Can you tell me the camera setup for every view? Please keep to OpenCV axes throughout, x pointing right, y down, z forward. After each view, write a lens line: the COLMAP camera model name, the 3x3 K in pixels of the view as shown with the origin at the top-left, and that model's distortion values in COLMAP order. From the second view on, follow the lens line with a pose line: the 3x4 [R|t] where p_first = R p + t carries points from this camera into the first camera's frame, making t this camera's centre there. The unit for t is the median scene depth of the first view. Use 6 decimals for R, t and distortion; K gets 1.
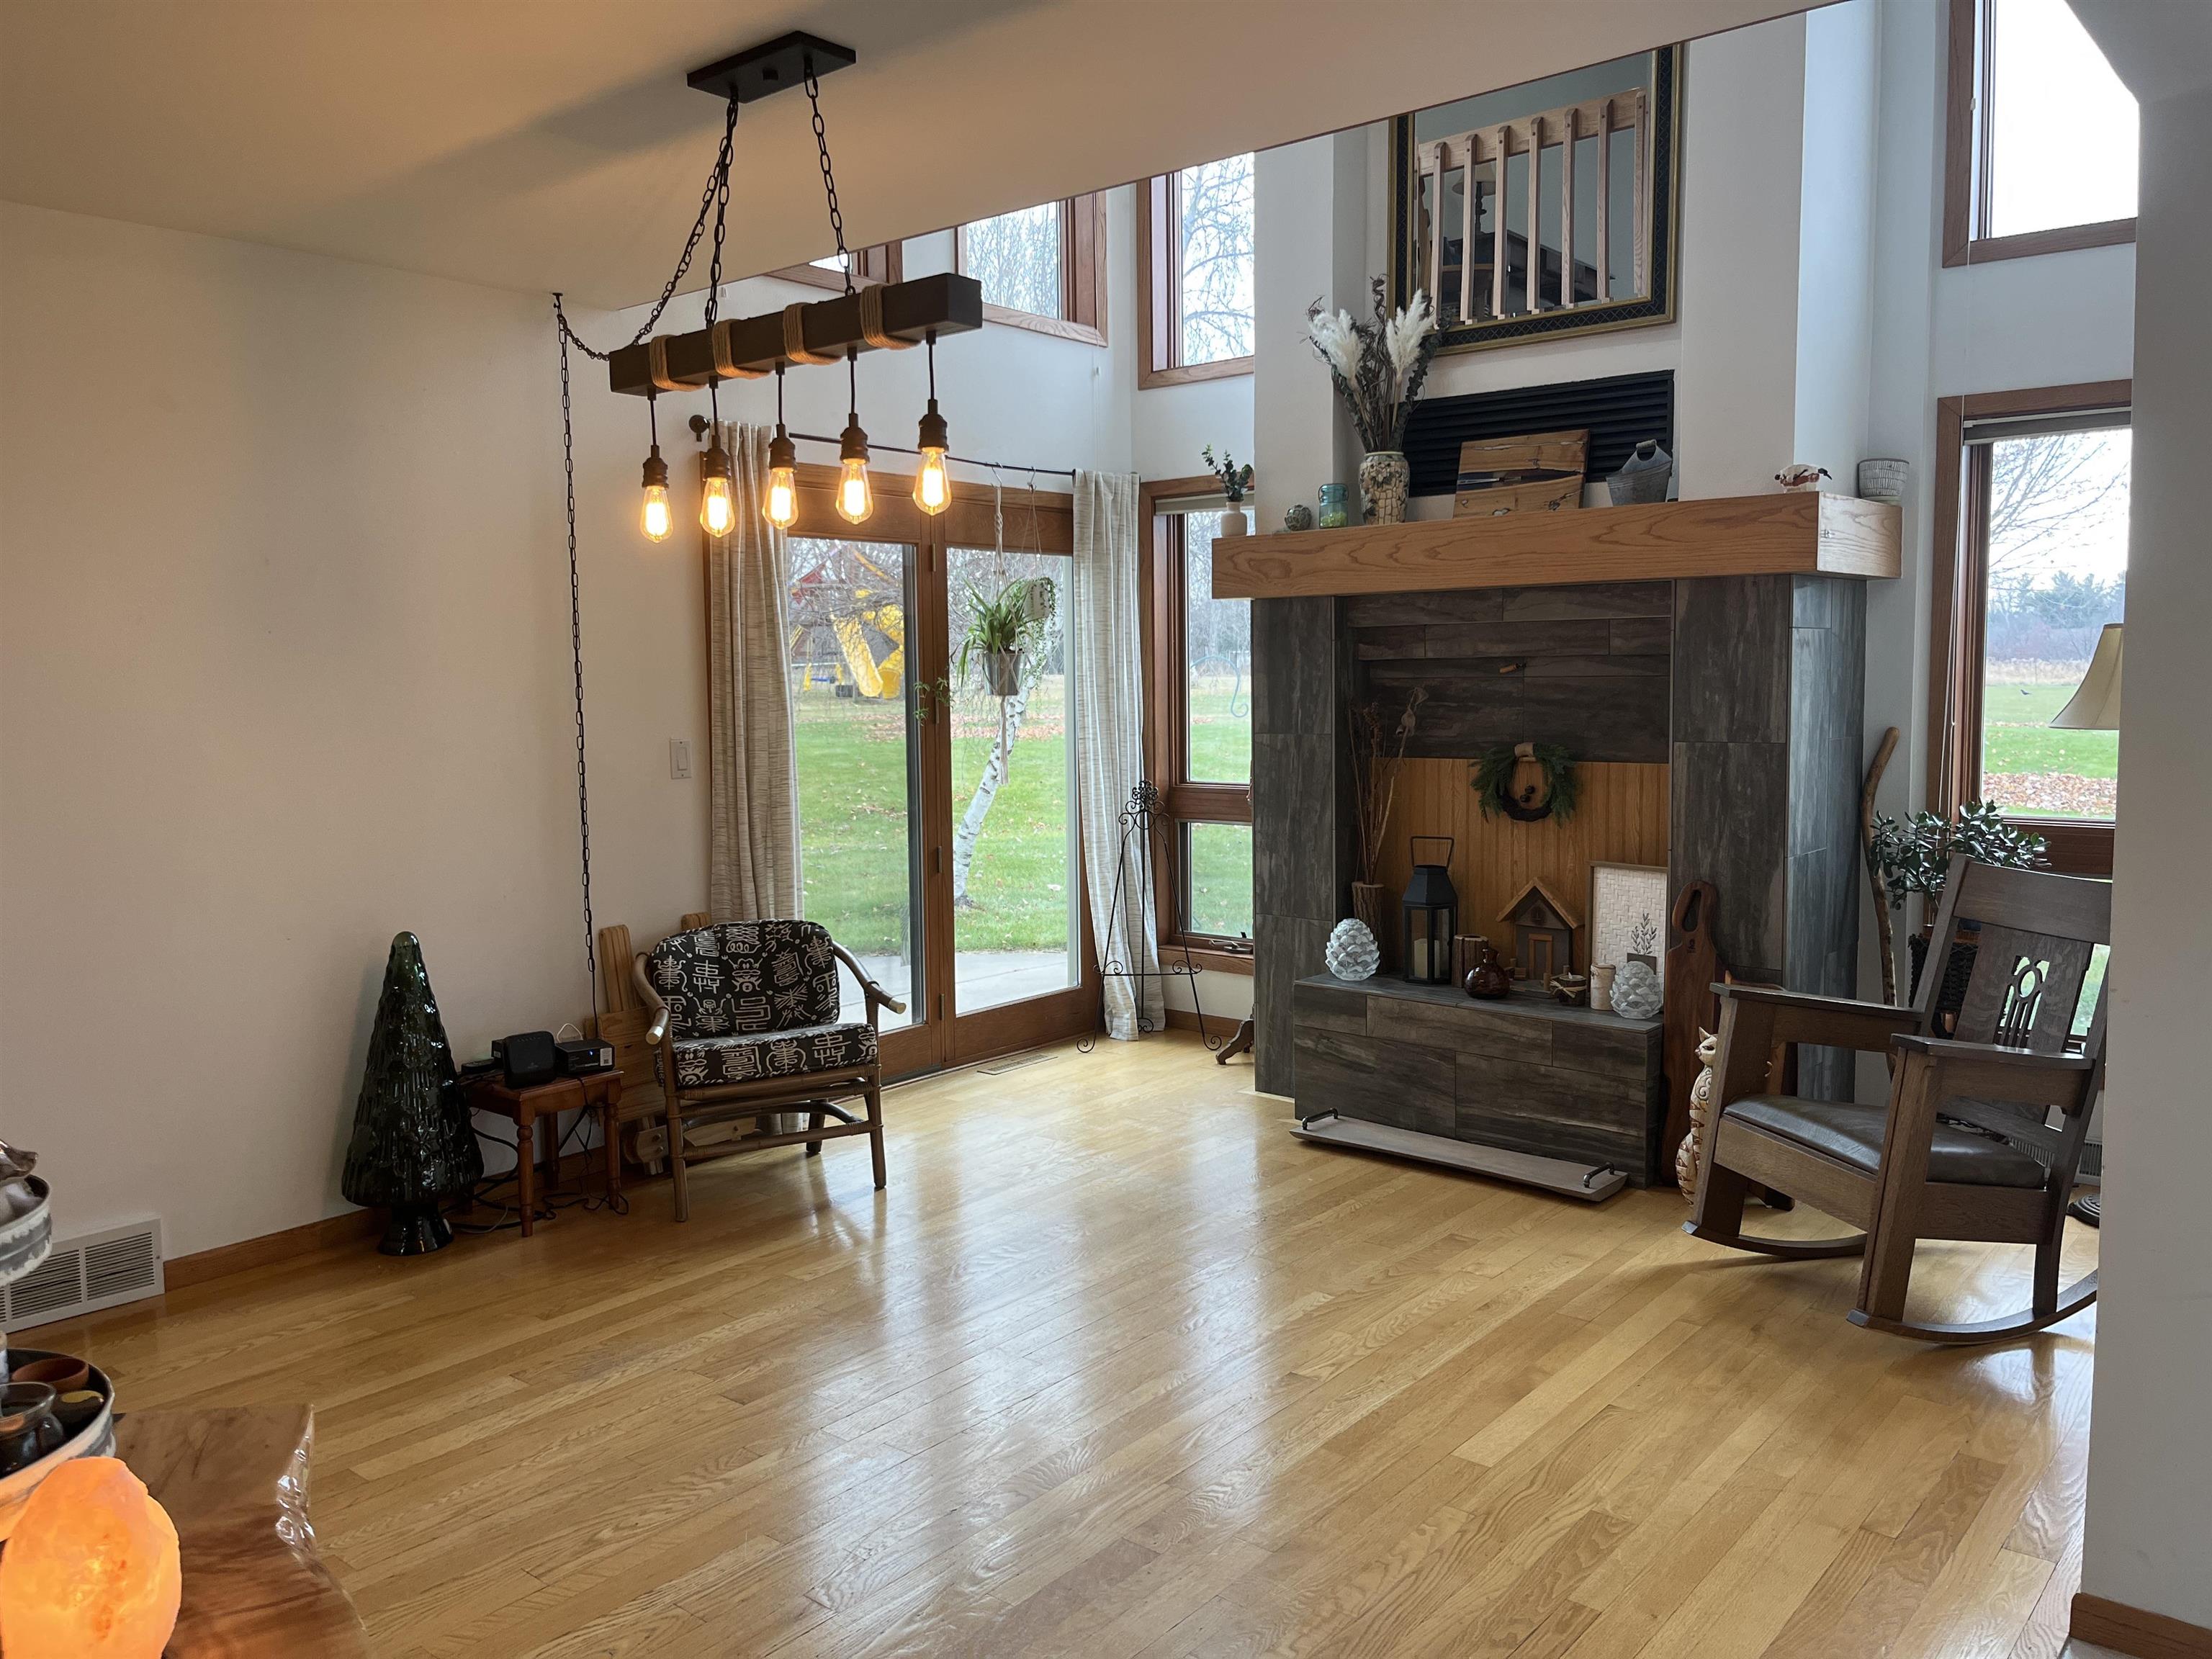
lens RADIAL K [[1653.3, 0, 1115.3], [0, 1653.3, 820.3], [0, 0, 1]] dist [0.032987, -0.004320]
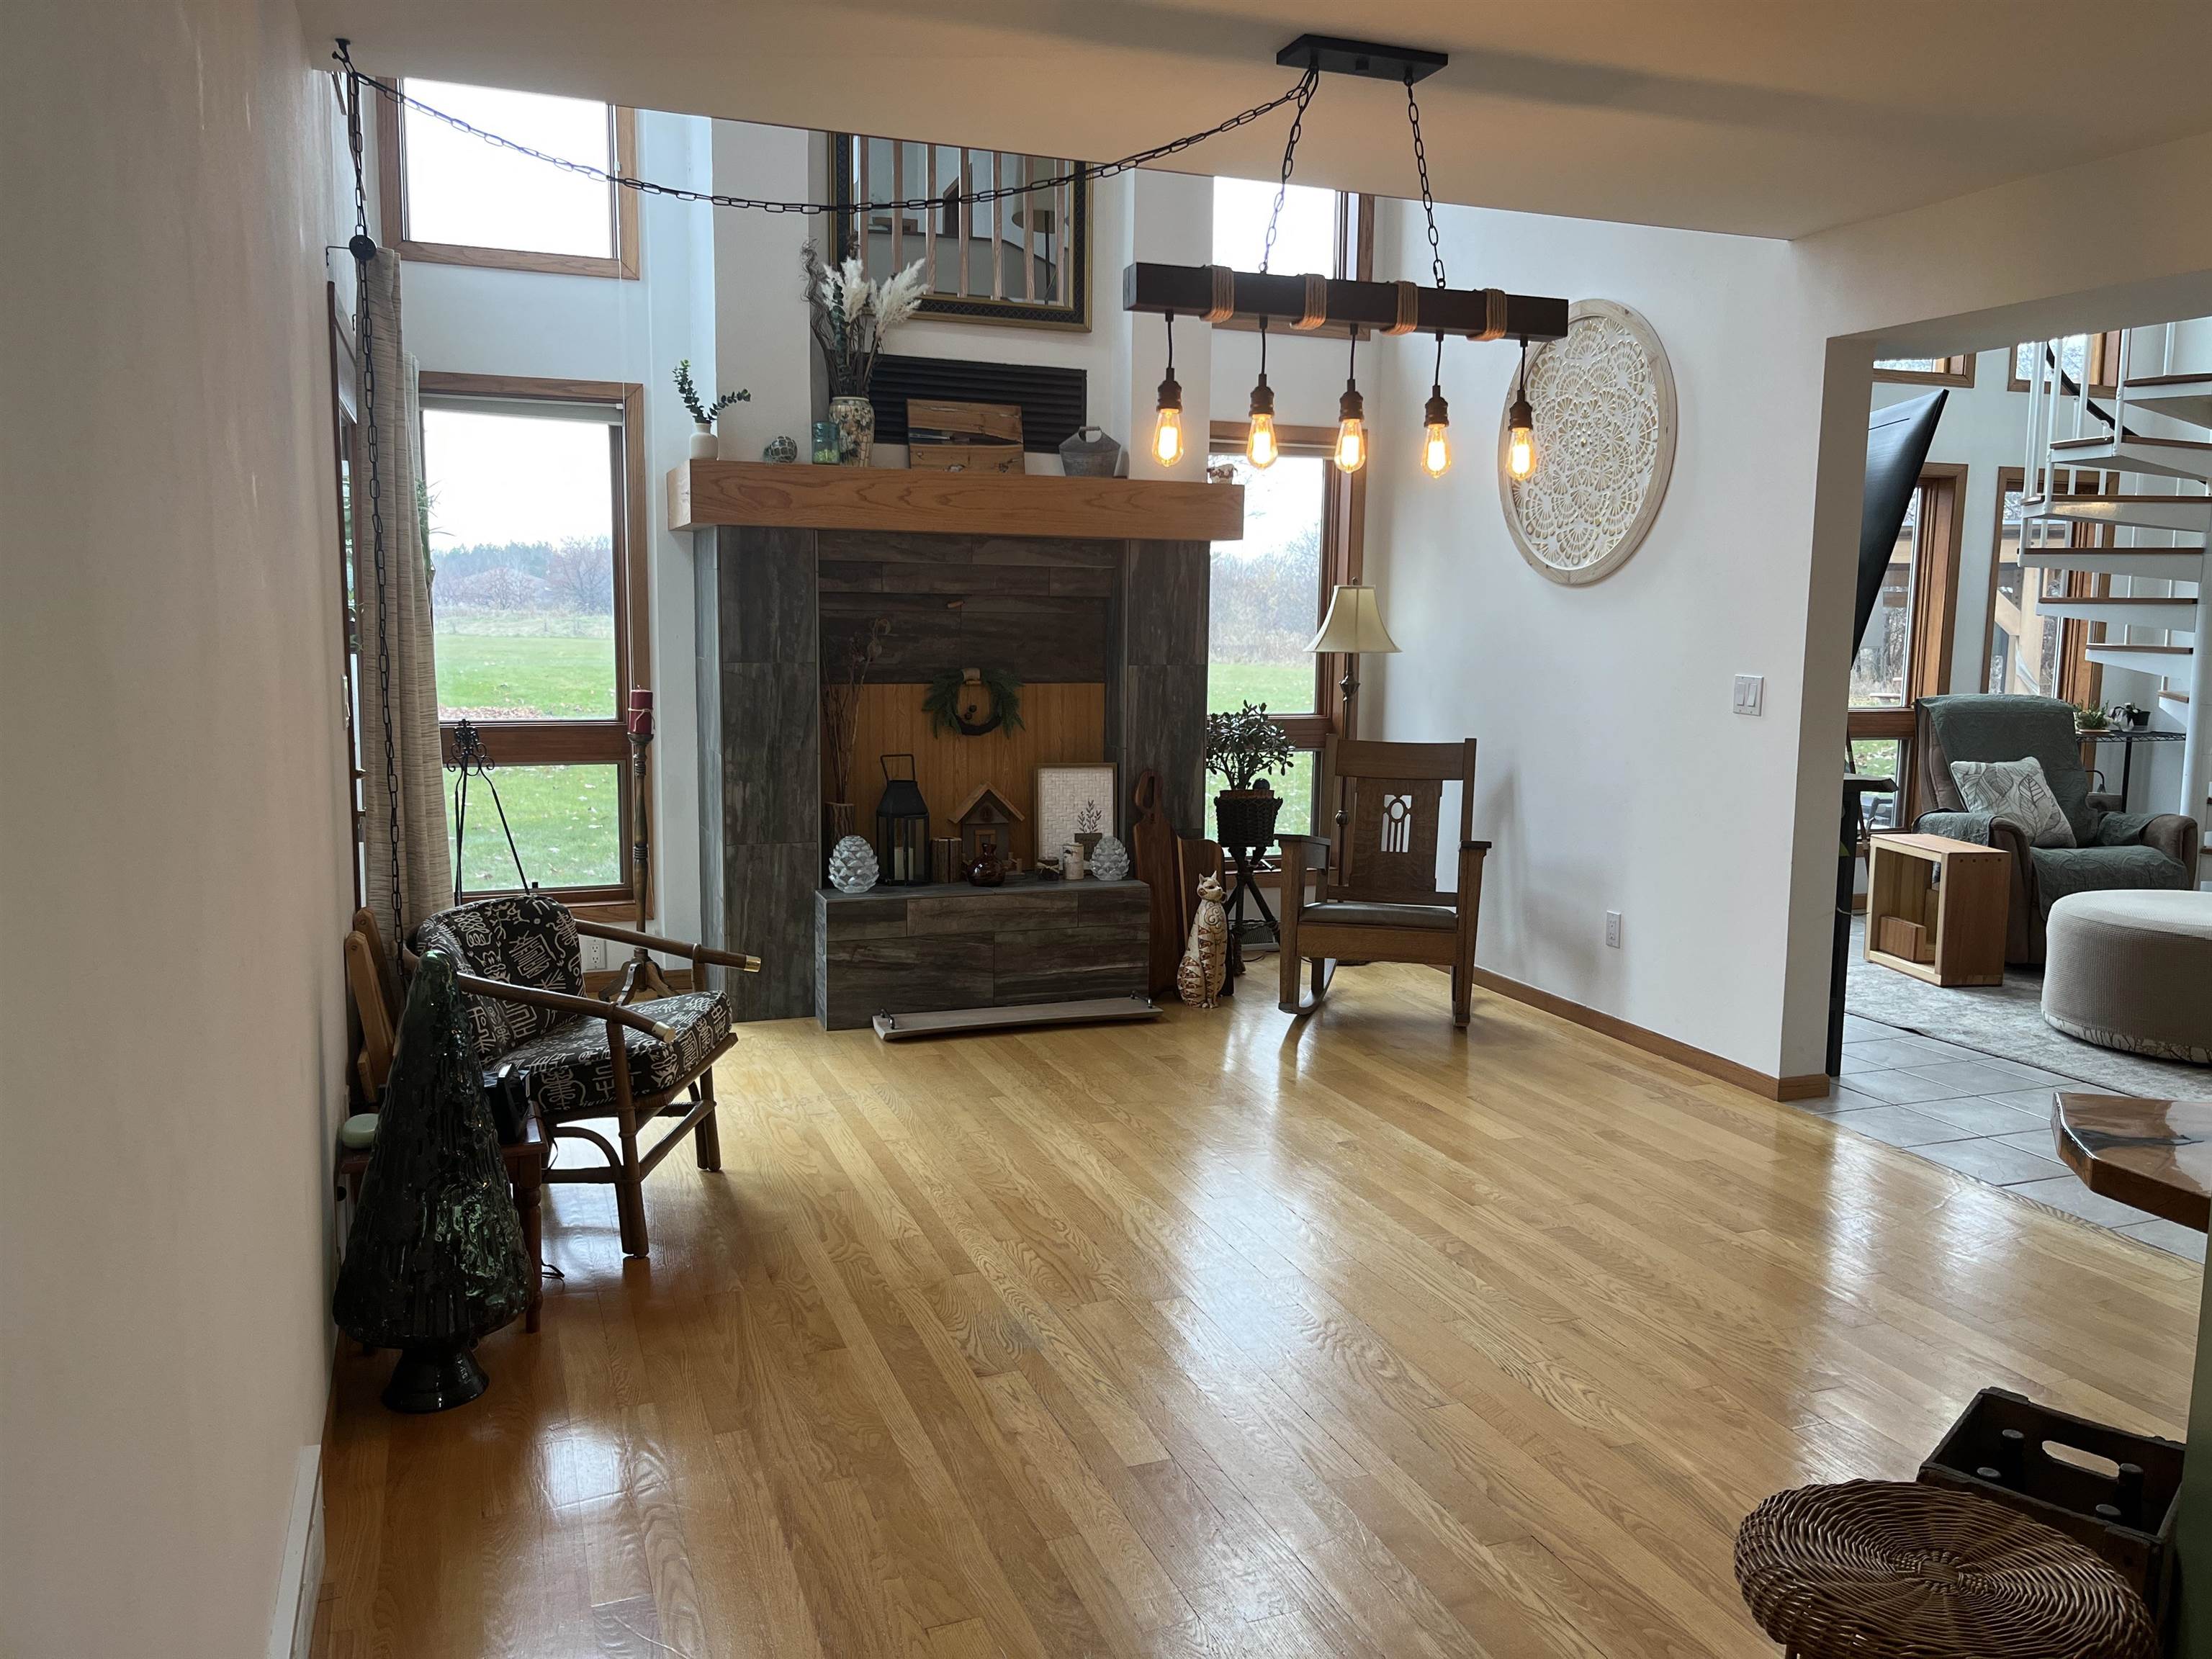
lens RADIAL K [[1669.0, 0, 1113.4], [0, 1669.0, 838.5], [0, 0, 1]] dist [0.091527, -0.117148]
pose [[0.479949, -0.099425, 0.871644, -0.763844], [0.058667, 0.994971, 0.081188, -0.017572], [-0.875332, 0.012171, 0.483368, 0.347242]]
